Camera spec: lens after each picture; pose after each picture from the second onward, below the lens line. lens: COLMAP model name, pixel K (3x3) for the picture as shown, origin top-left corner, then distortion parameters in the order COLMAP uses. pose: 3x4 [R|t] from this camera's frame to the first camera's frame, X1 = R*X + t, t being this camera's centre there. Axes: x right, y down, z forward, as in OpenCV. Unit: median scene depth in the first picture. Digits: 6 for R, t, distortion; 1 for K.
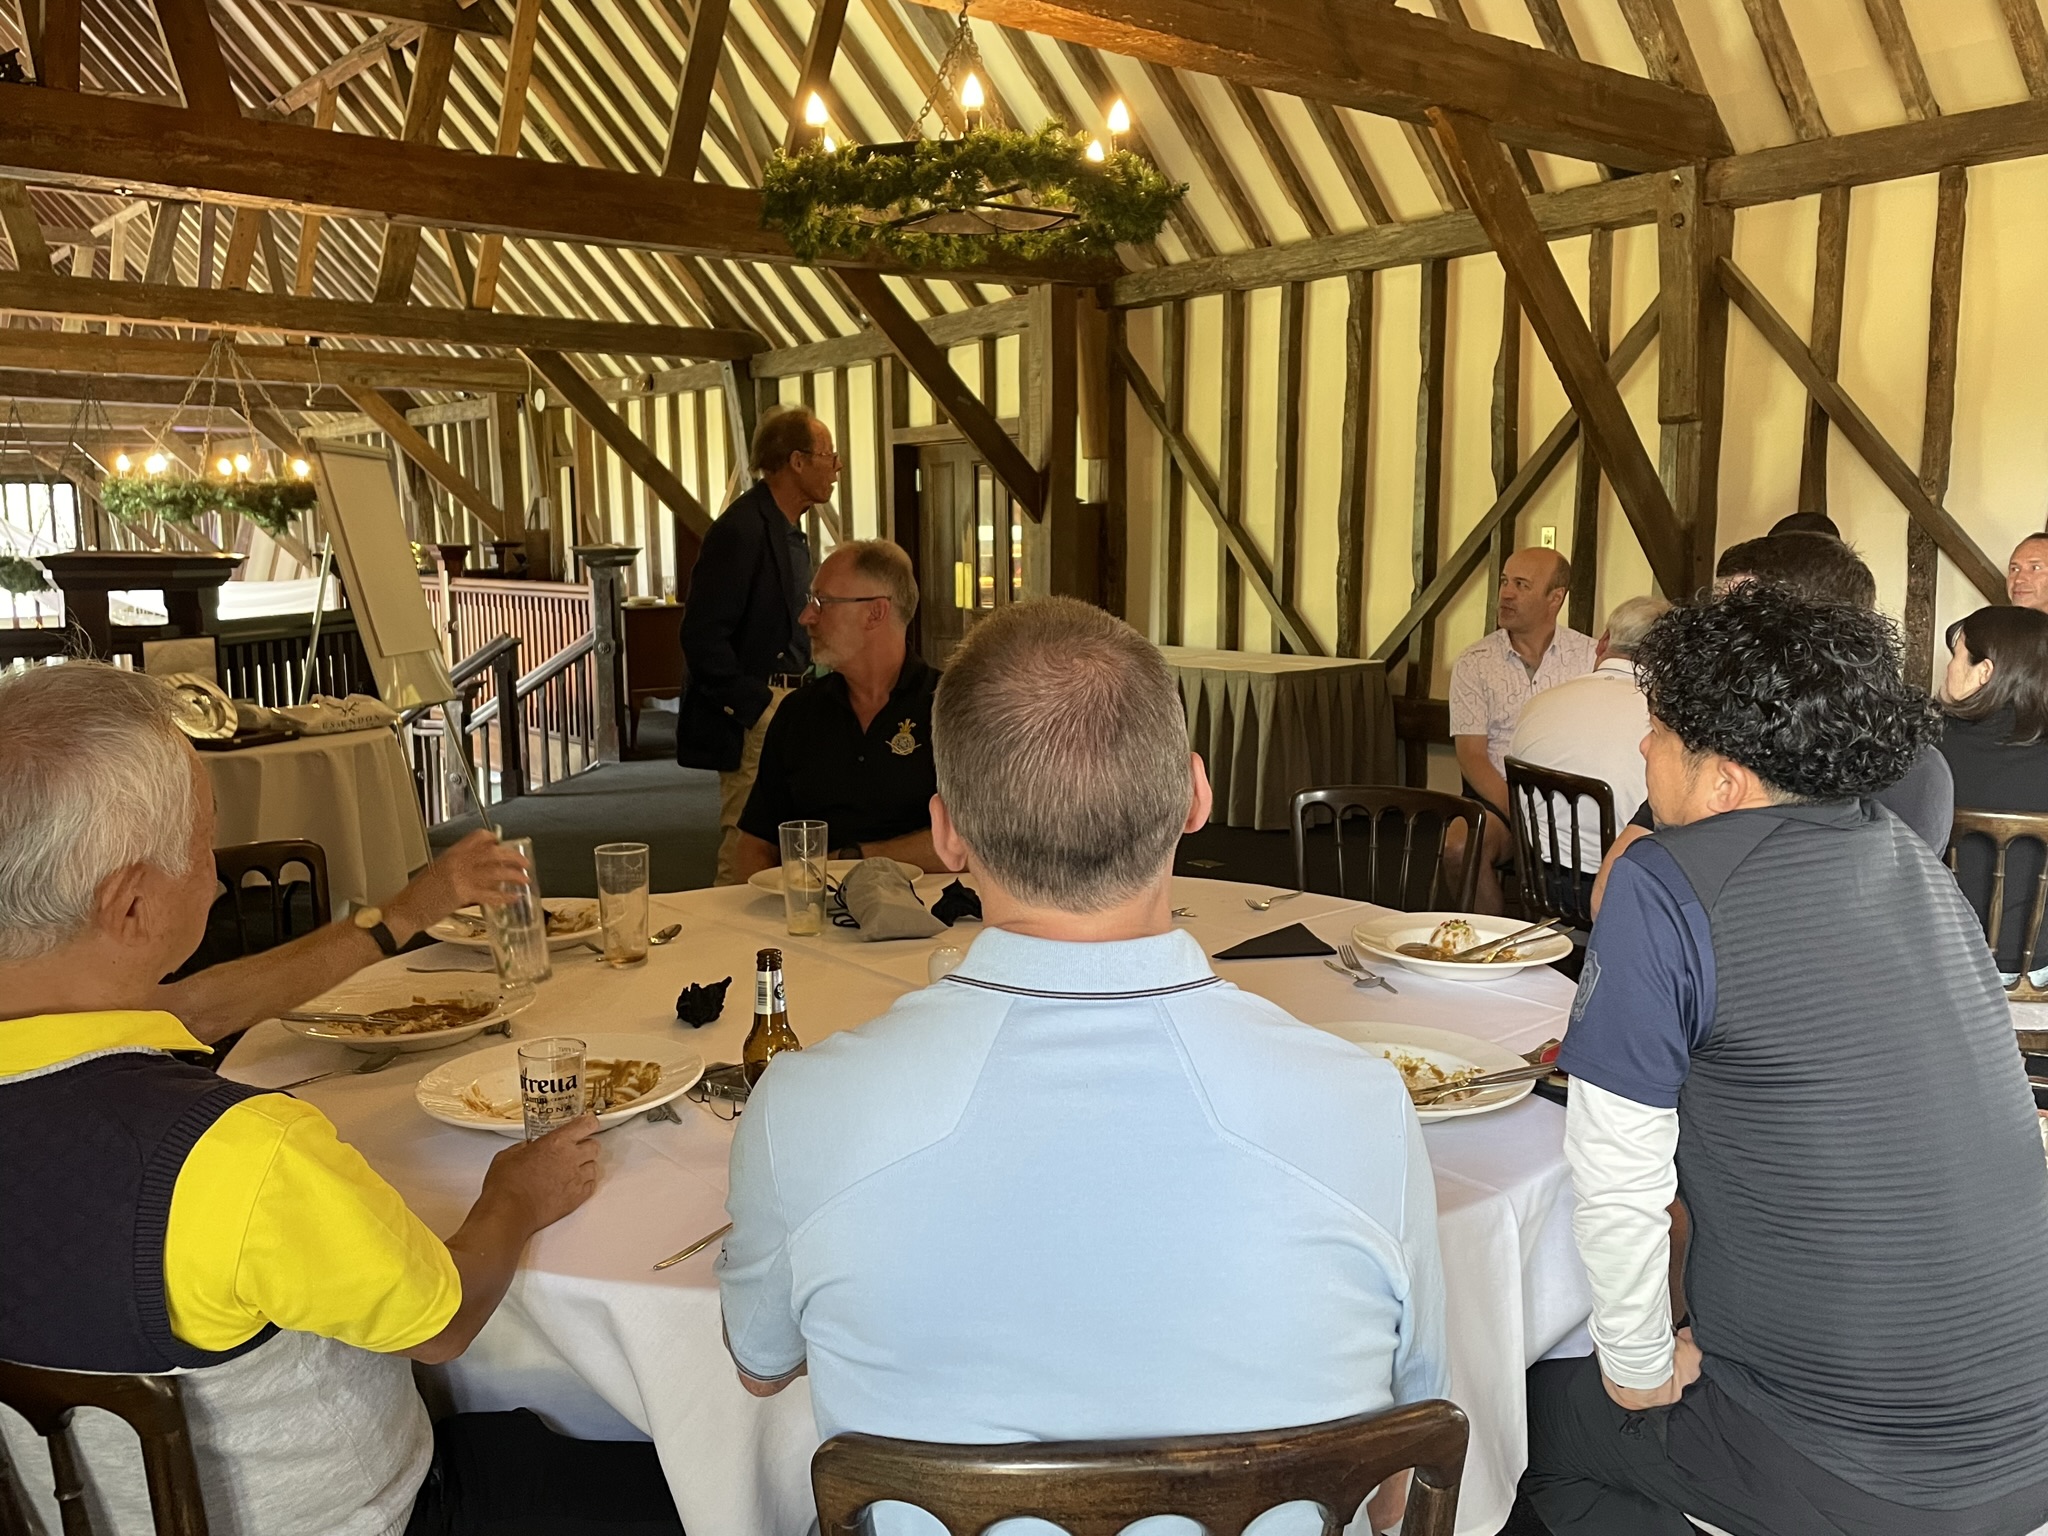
lens RADIAL K [[1658.0, 0, 1024.0], [0, 1658.0, 768.0], [0, 0, 1]] dist [0.075129, -0.098887]
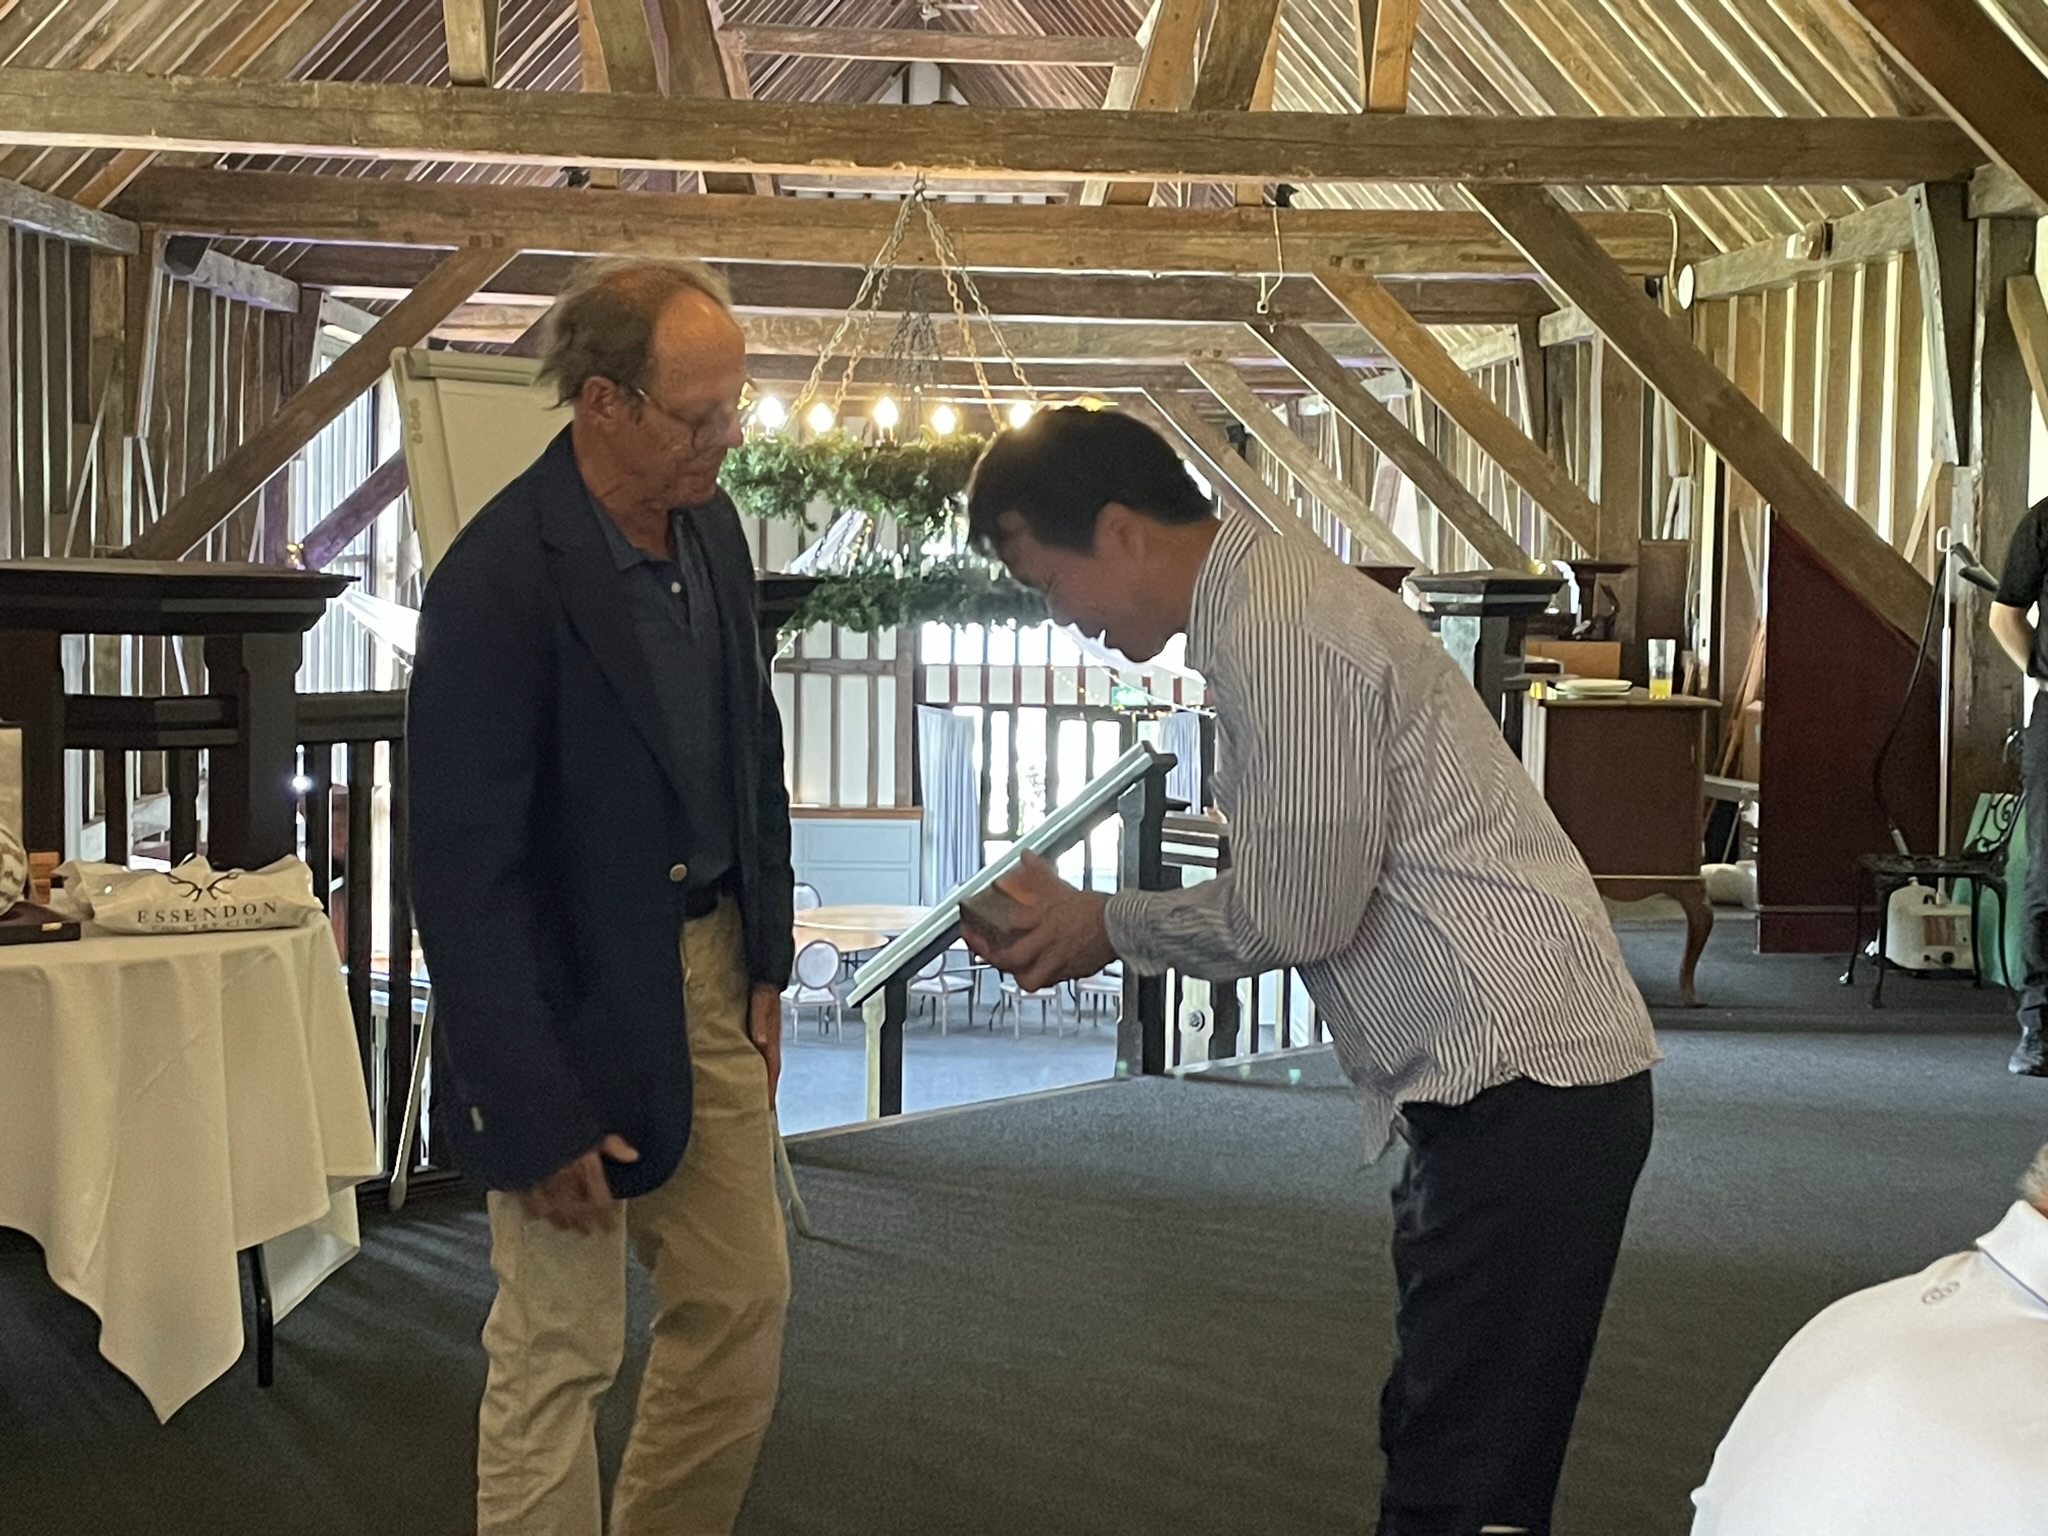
lens RADIAL K [[3038.1, 0, 1045.8], [0, 3038.1, 745.2], [0, 0, 1]] dist [0.183783, -0.399068]
pose [[0.799419, 0.060553, -0.597715, 0.152807], [-0.104784, 0.993711, -0.039474, -0.030494], [0.591566, 0.094187, 0.800736, 0.189771]]
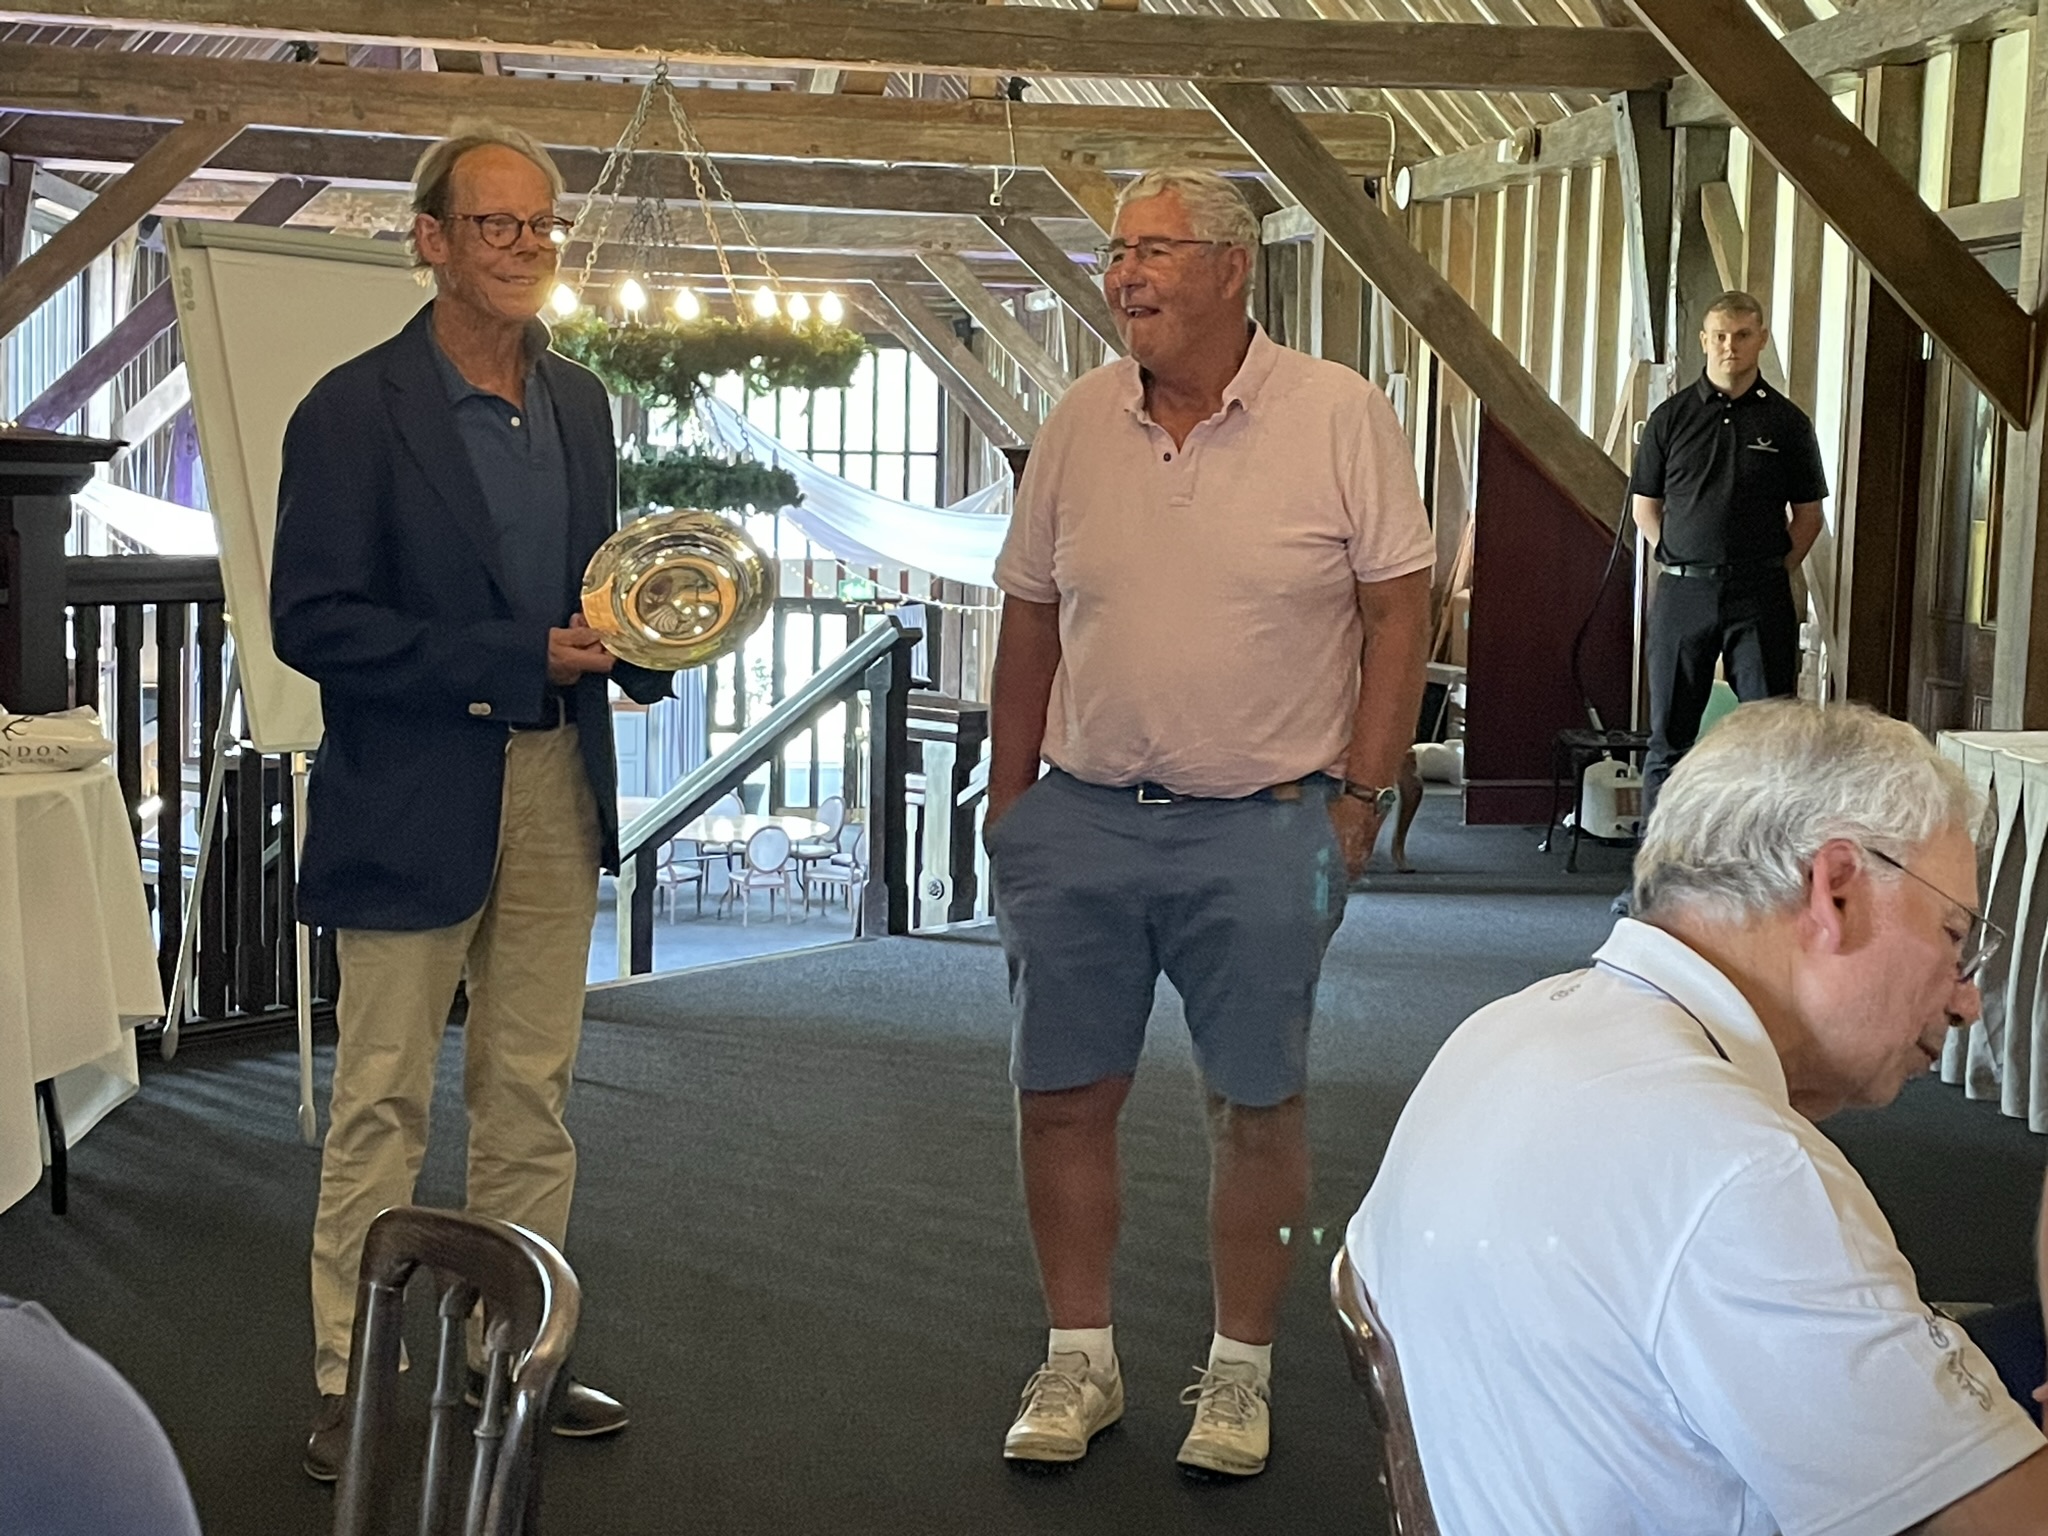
lens RADIAL K [[3042.9, 0, 1047.9], [0, 3042.9, 763.3], [0, 0, 1]] dist [0.183060, -0.423531]
pose [[0.850935, 0.084435, -0.518441, 0.164909], [-0.105006, 0.994417, -0.010395, -0.023138], [0.514669, 0.063285, 0.855050, 0.163176]]
